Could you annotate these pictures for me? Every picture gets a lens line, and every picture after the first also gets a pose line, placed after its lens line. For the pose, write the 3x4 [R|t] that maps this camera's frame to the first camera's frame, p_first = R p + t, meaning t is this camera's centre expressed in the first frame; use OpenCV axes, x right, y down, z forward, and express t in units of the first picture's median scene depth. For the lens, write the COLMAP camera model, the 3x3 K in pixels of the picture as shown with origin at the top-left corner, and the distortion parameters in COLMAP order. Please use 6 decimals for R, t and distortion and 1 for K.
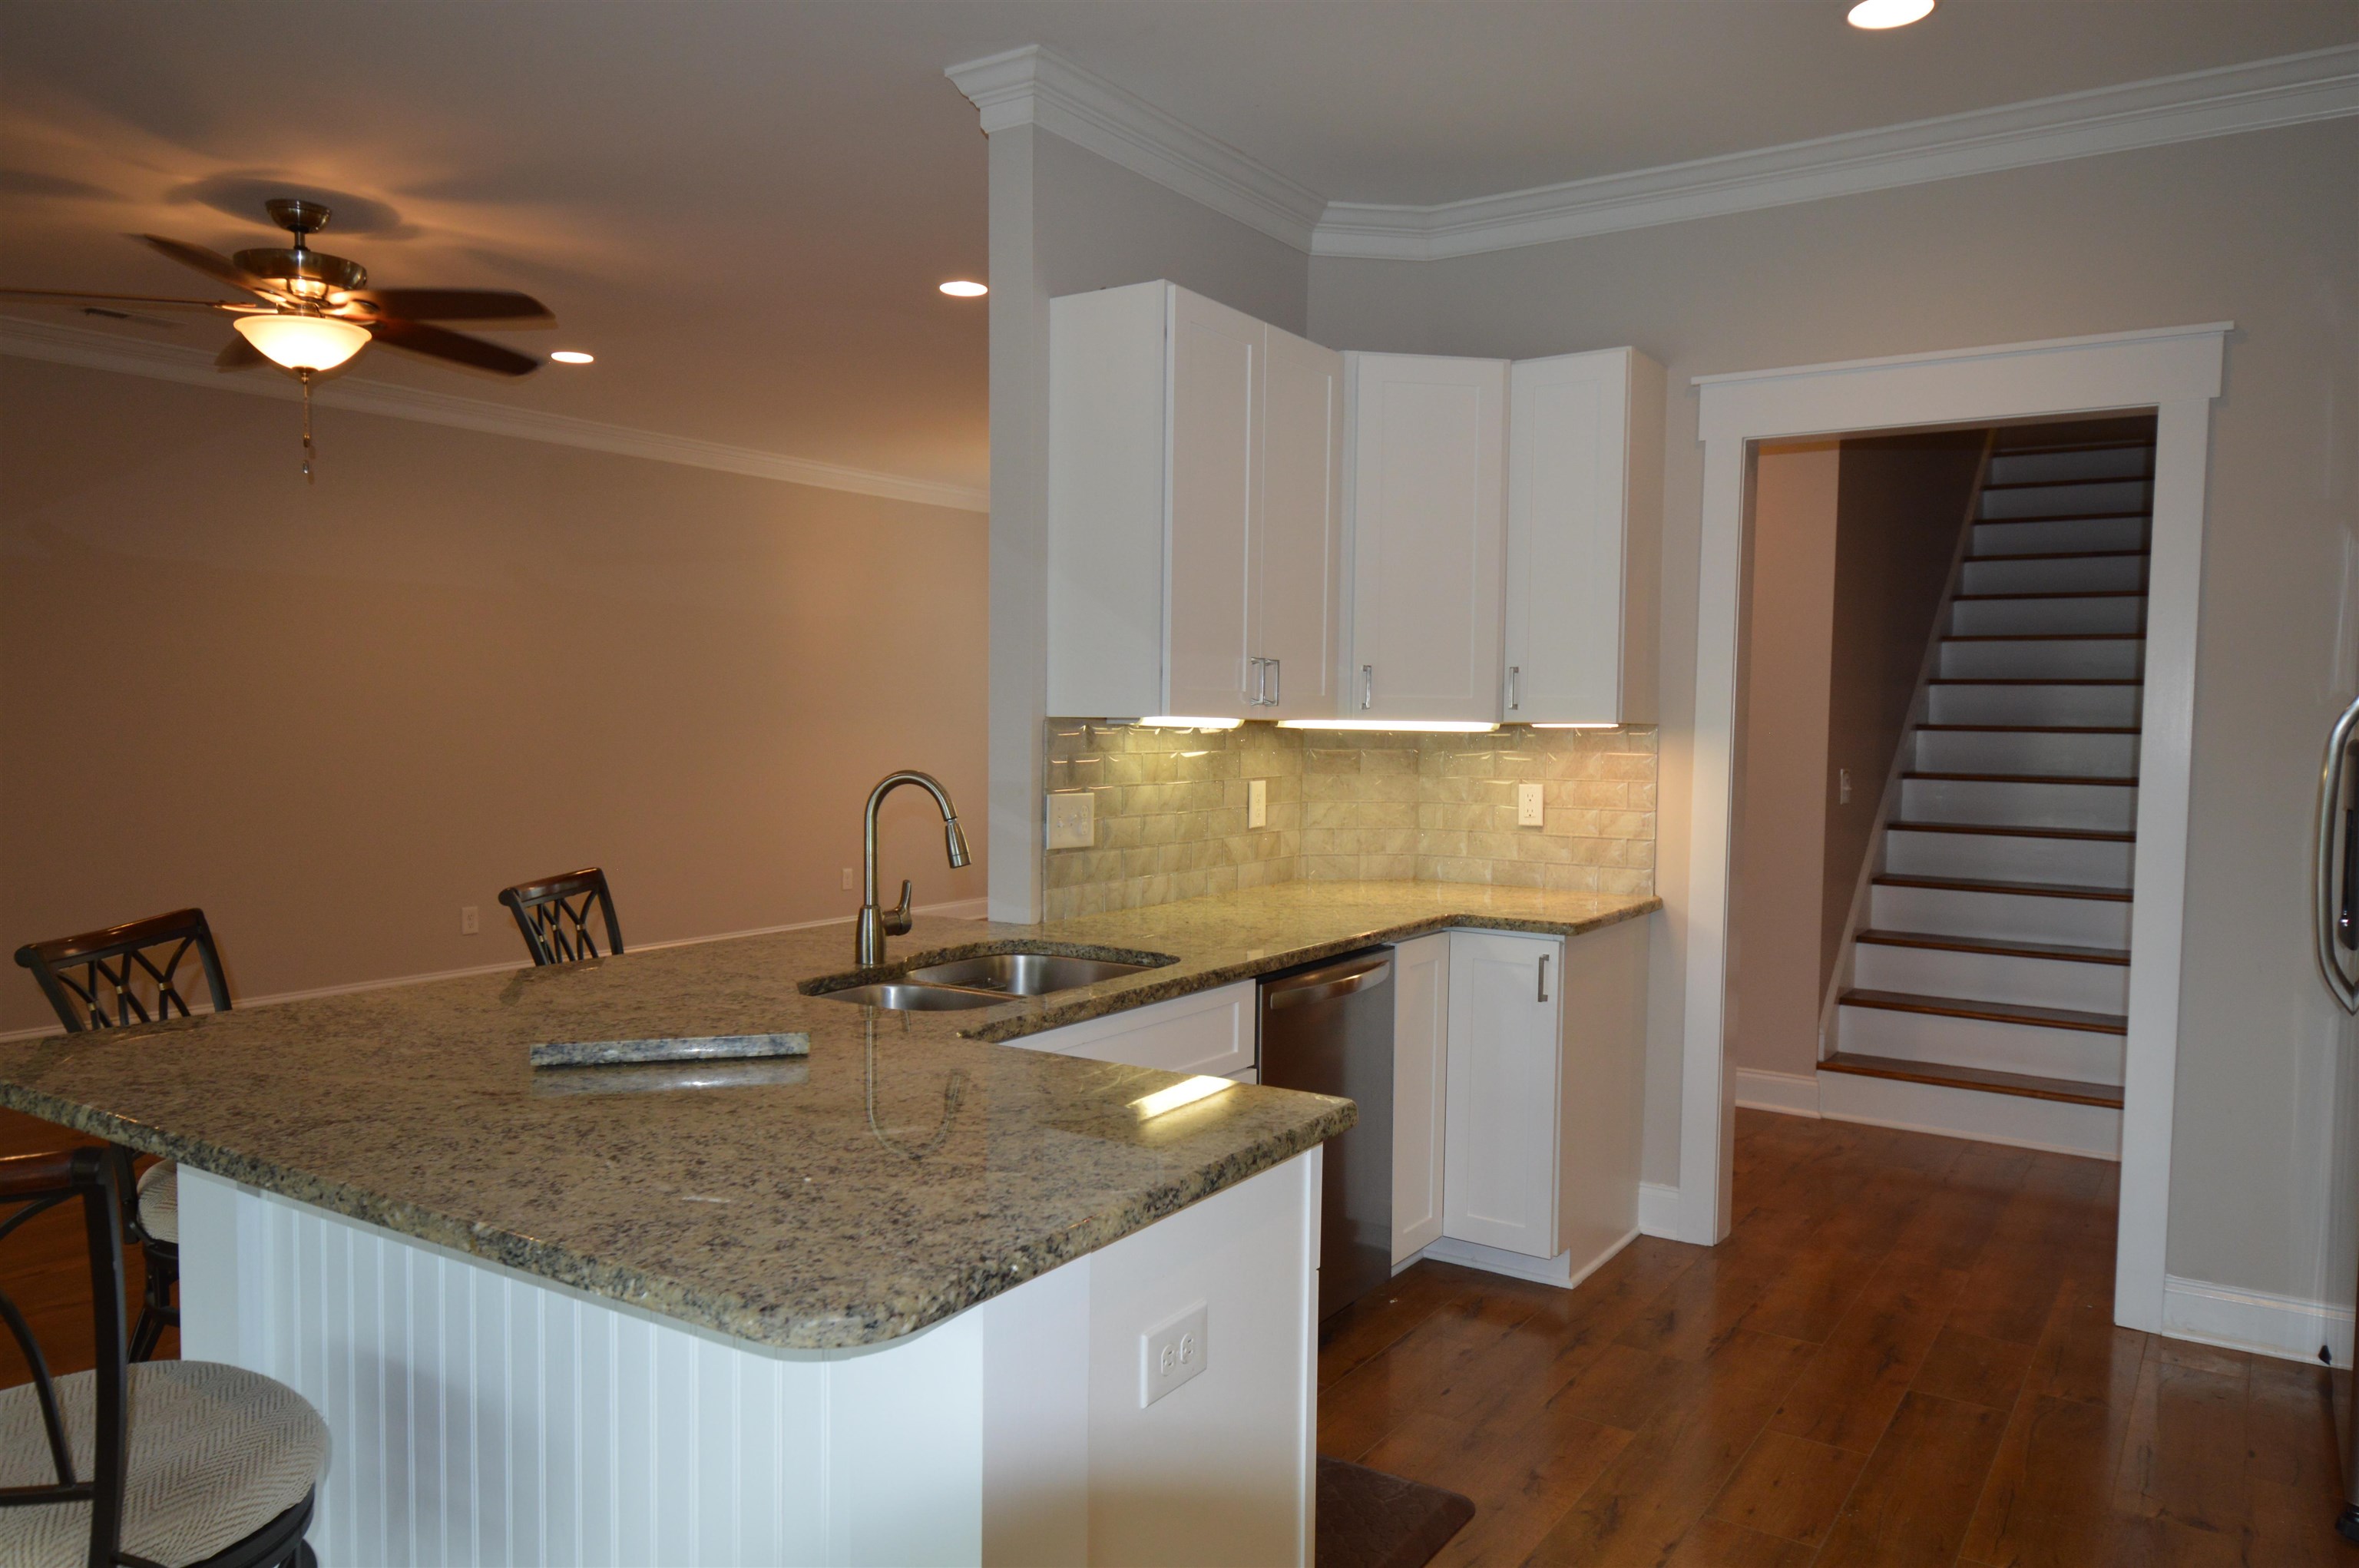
lens RADIAL K [[1636.8, 0, 1169.4], [0, 1636.8, 793.2], [0, 0, 1]] dist [0.030493, -0.024391]
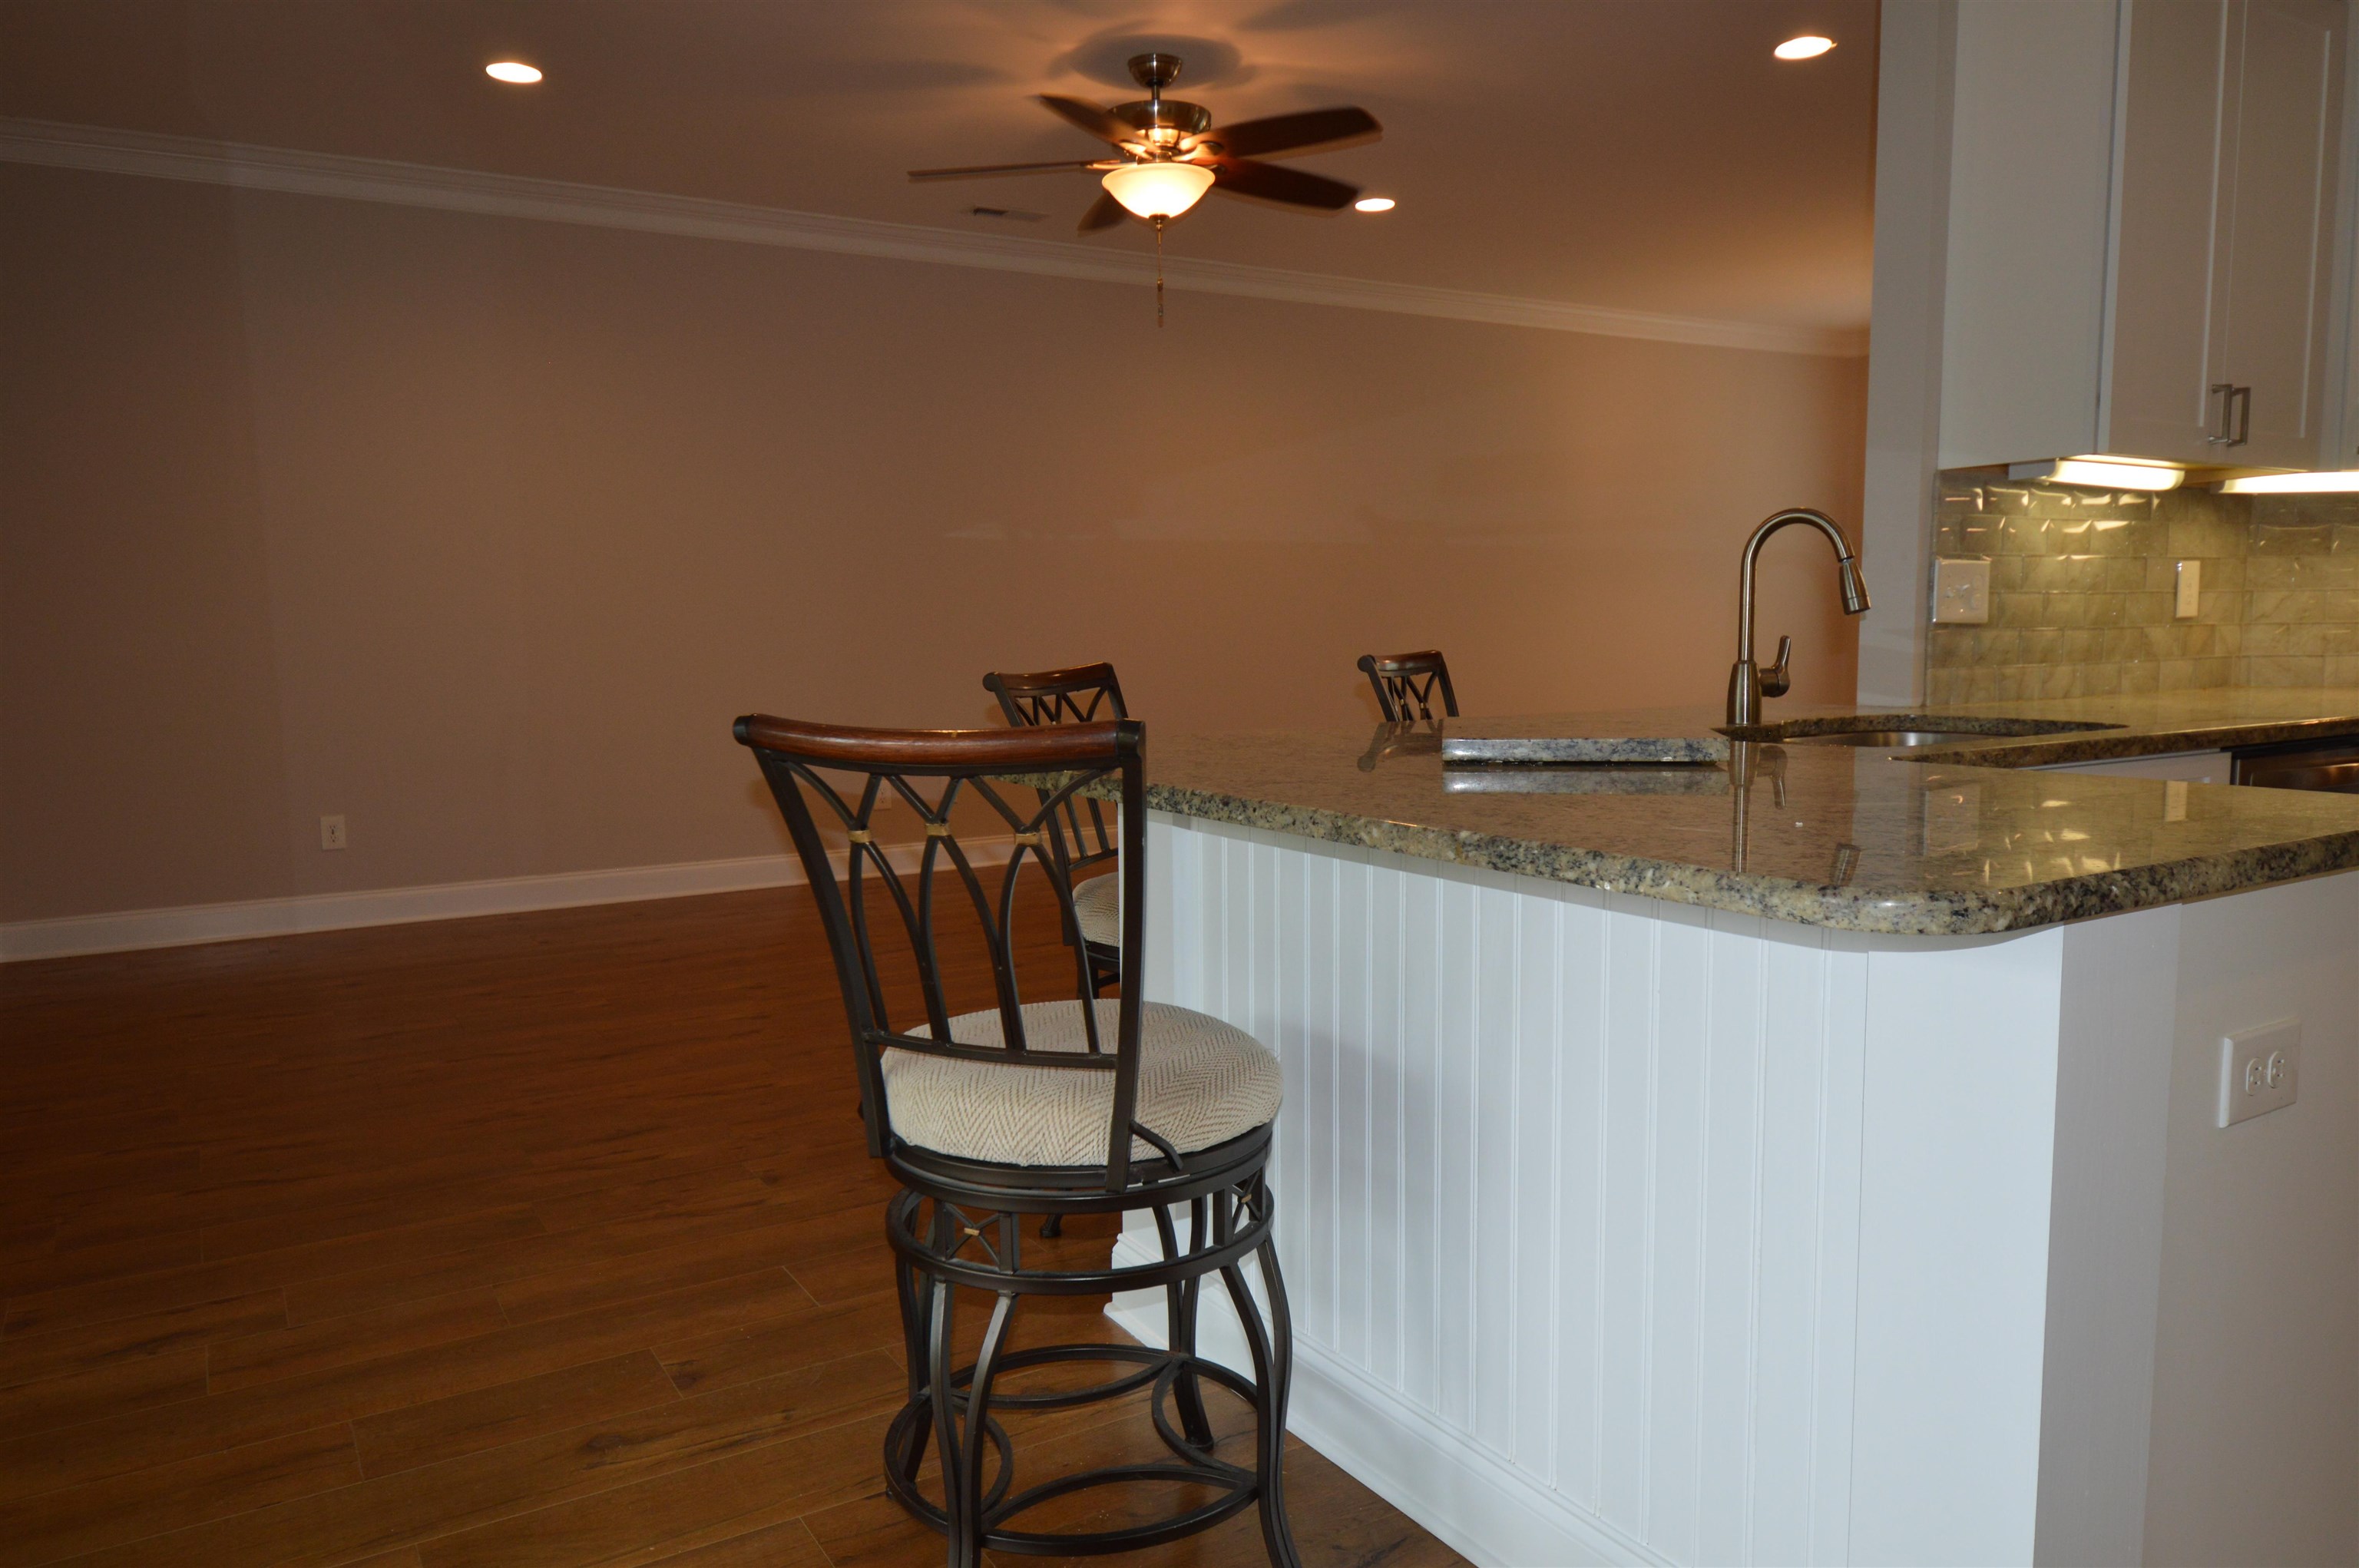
lens RADIAL K [[1636.8, 0, 1179.9], [0, 1636.8, 785.2], [0, 0, 1]] dist [0.030493, -0.024391]
pose [[0.906675, 0.022933, -0.421207, -0.091266], [-0.000512, 0.998580, 0.053267, 0.101751], [0.421830, -0.048081, 0.905399, 0.028503]]
